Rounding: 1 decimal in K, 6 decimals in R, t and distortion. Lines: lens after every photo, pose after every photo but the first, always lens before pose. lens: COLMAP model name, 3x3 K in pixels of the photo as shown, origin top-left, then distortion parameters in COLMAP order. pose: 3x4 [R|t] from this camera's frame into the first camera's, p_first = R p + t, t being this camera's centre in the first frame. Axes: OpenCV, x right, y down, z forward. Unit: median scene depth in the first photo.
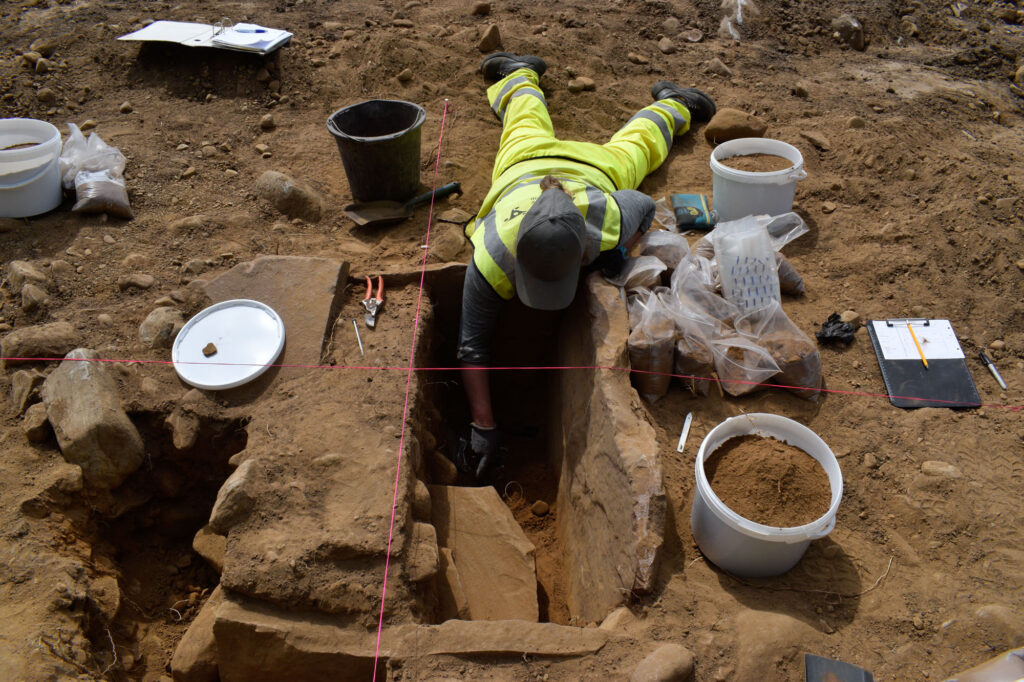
lens RADIAL K [[813.5, 0, 512.0], [0, 813.5, 341.0], [0, 0, 1]] dist [-0.095402, 0.014693]
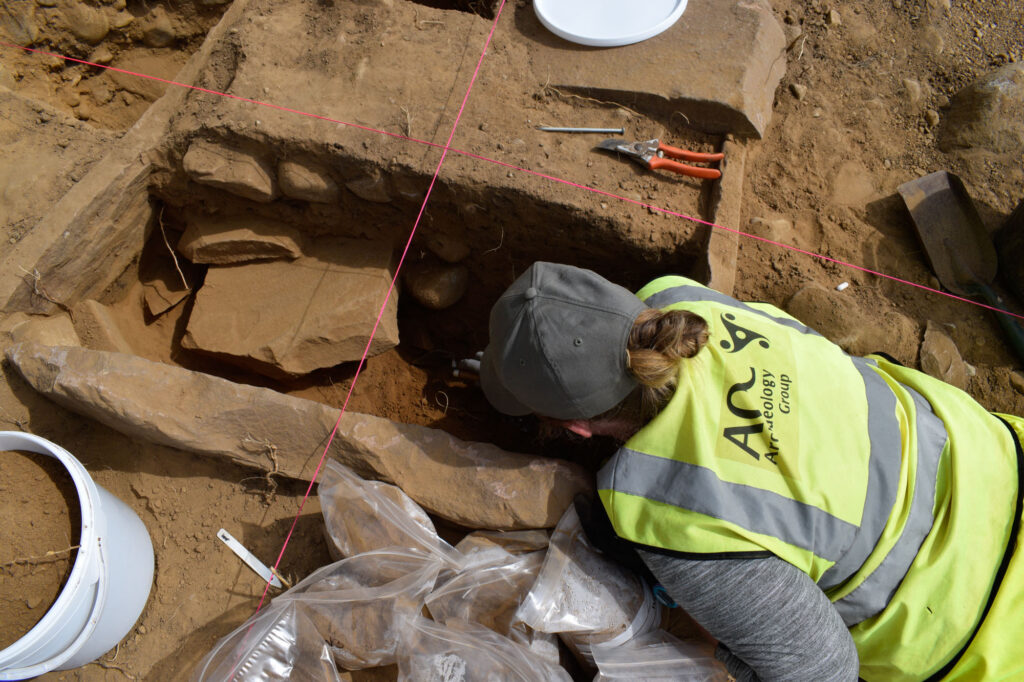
lens RADIAL K [[813.5, 0, 512.0], [0, 813.5, 341.0], [0, 0, 1]] dist [-0.095402, 0.014693]
pose [[-0.270381, 0.883079, -0.383493, 0.222264], [-0.667916, 0.114826, 0.735325, -0.418752], [0.693385, 0.454959, 0.558775, 0.659870]]
